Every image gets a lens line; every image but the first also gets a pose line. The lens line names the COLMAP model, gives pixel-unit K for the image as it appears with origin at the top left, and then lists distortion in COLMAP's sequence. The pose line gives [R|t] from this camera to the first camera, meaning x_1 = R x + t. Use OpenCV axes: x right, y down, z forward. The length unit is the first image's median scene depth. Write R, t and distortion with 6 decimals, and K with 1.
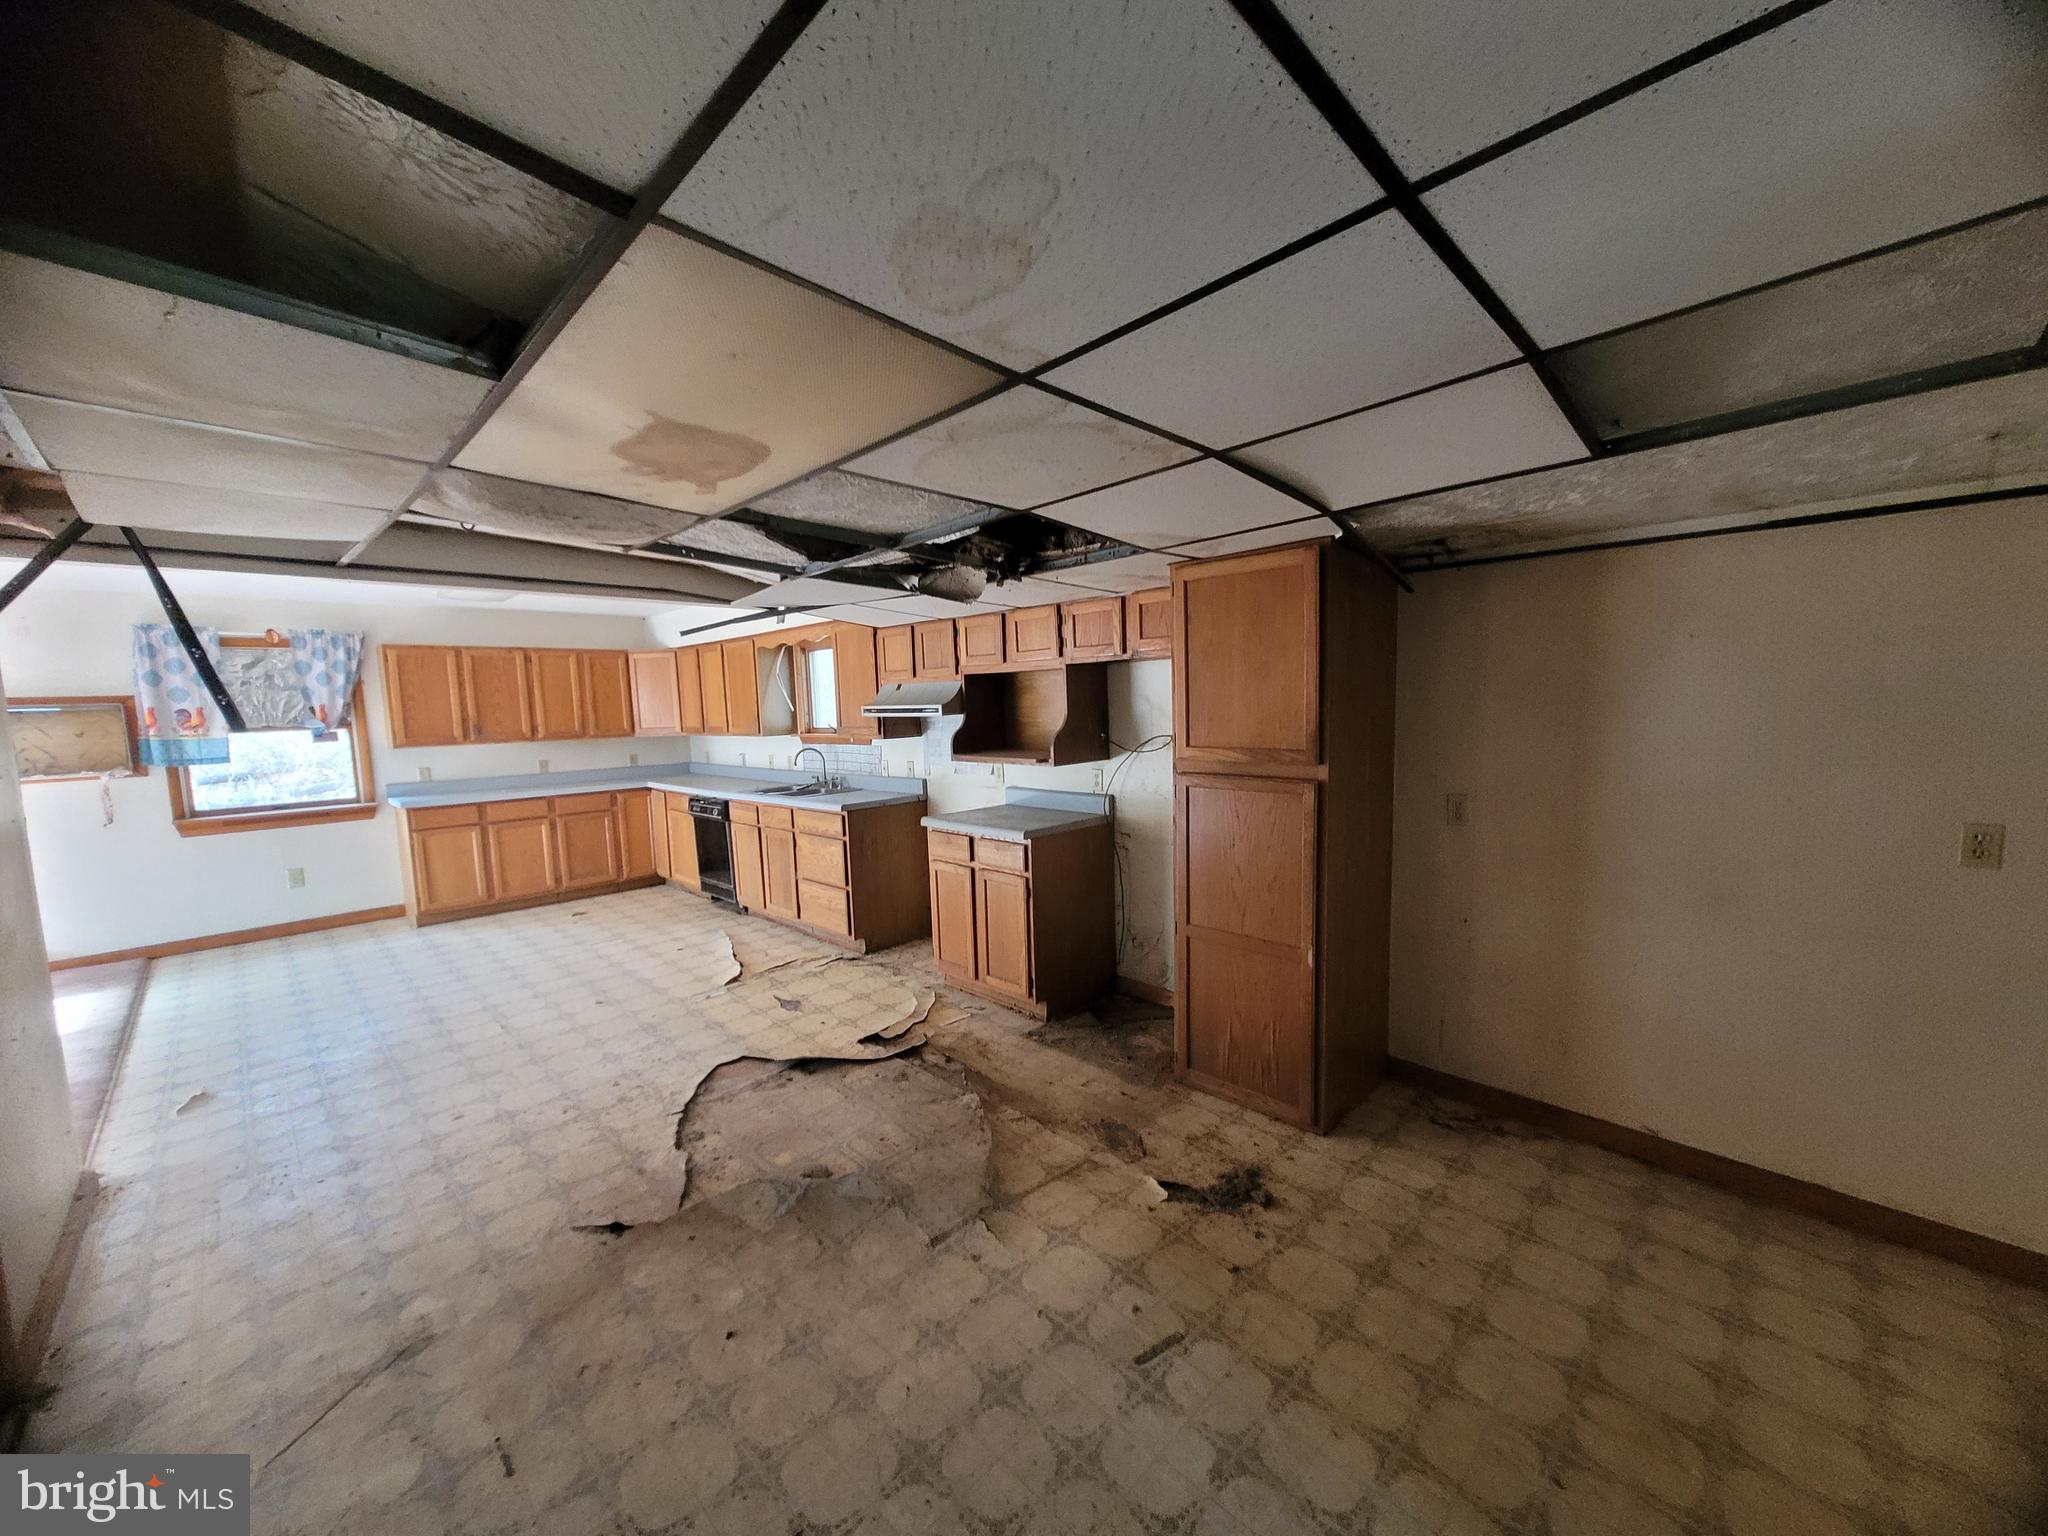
lens RADIAL K [[786.7, 0, 1030.3], [0, 786.7, 786.5], [0, 0, 1]] dist [0.009427, -0.004007]
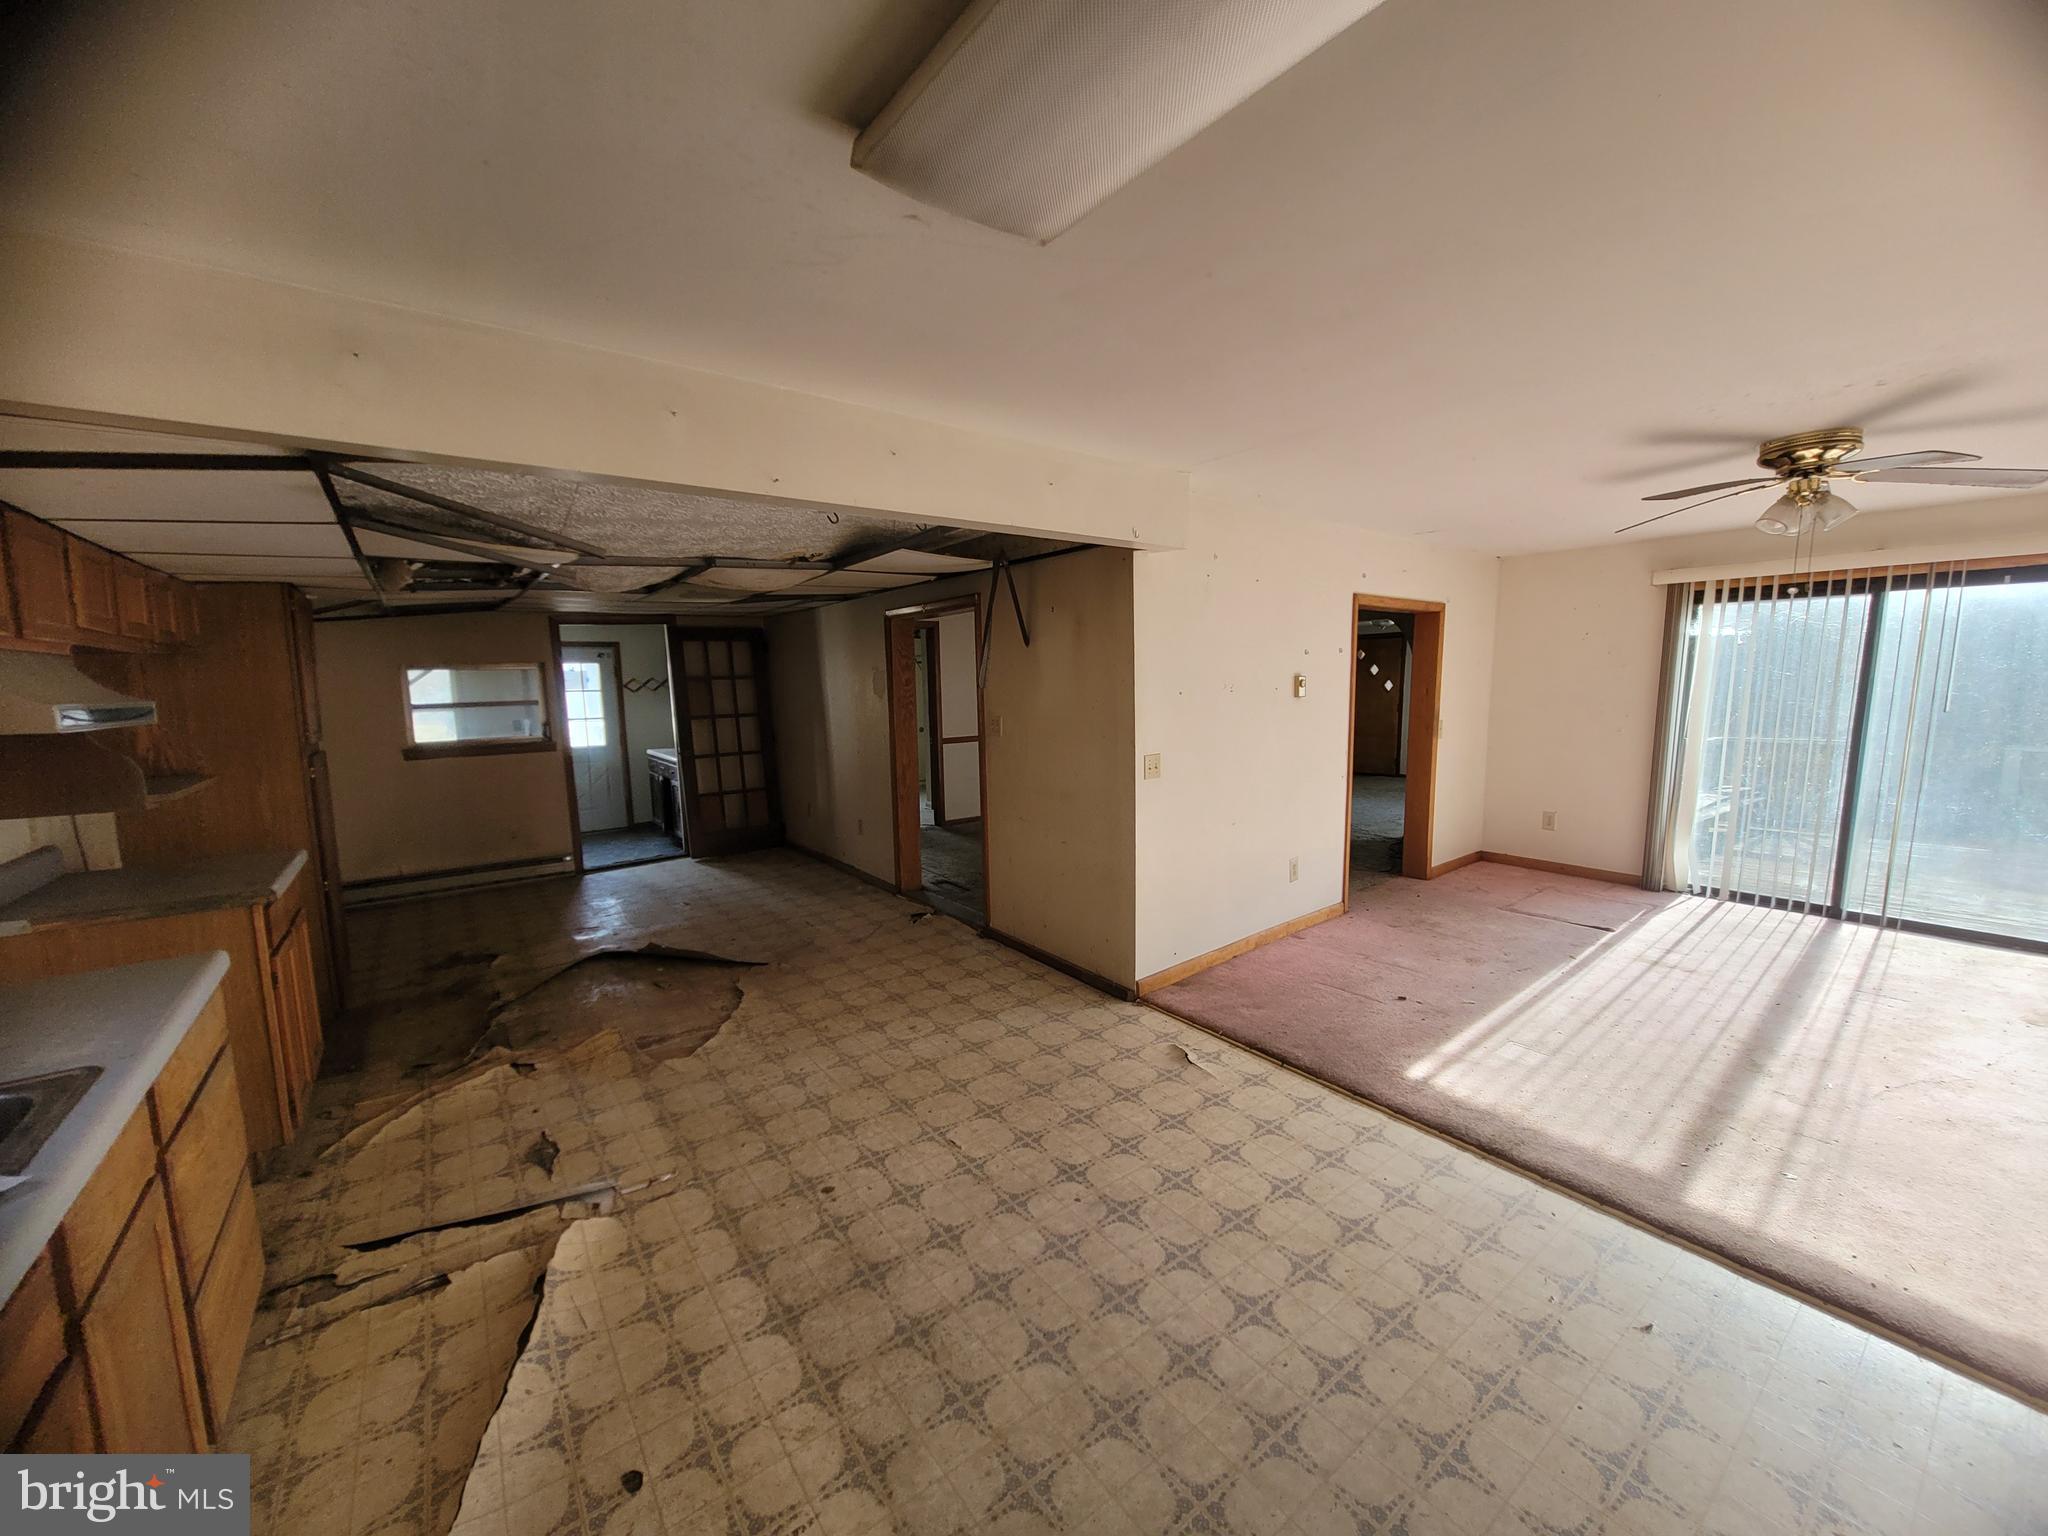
lens RADIAL K [[786.7, 0, 1030.3], [0, 786.7, 786.5], [0, 0, 1]] dist [0.009427, -0.004007]
pose [[-0.988523, 0.024735, 0.149032, -0.640004], [0.060409, 0.968922, 0.239877, -0.115536], [-0.138467, 0.246127, -0.959296, 1.189953]]
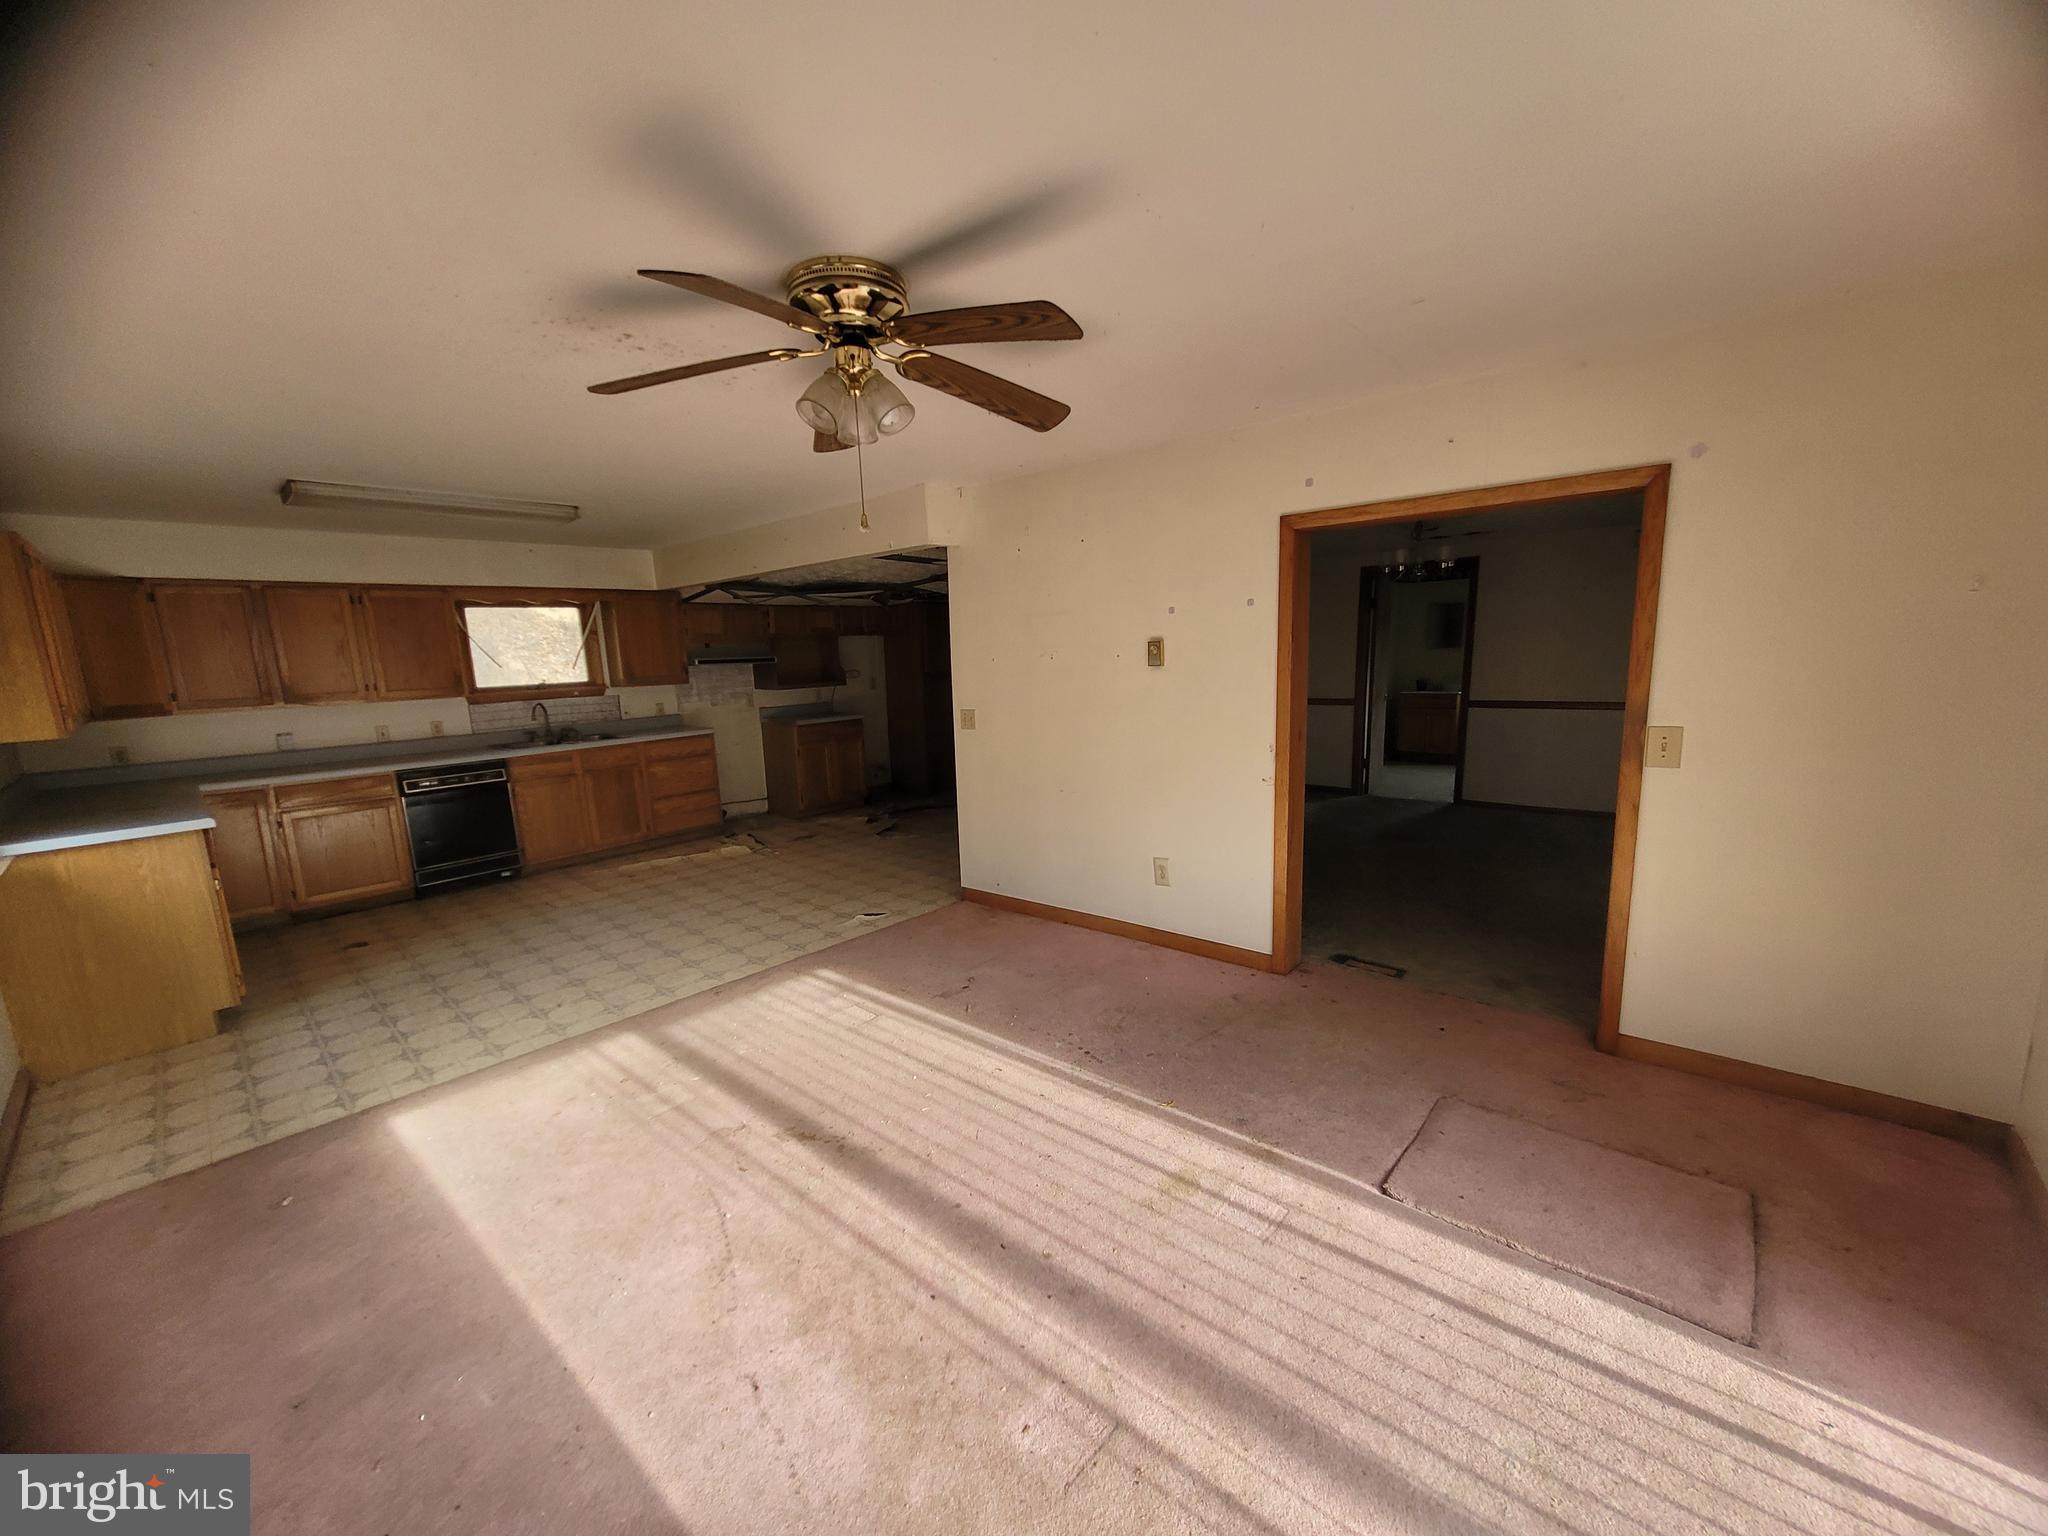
lens RADIAL K [[795.1, 0, 1028.9], [0, 795.1, 785.2], [0, 0, 1]] dist [0.000772, -0.000446]
pose [[-0.036385, -0.141851, 0.989219, -1.541928], [0.145694, 0.978545, 0.145679, -0.001342], [-0.988660, 0.149424, -0.014938, 0.435671]]
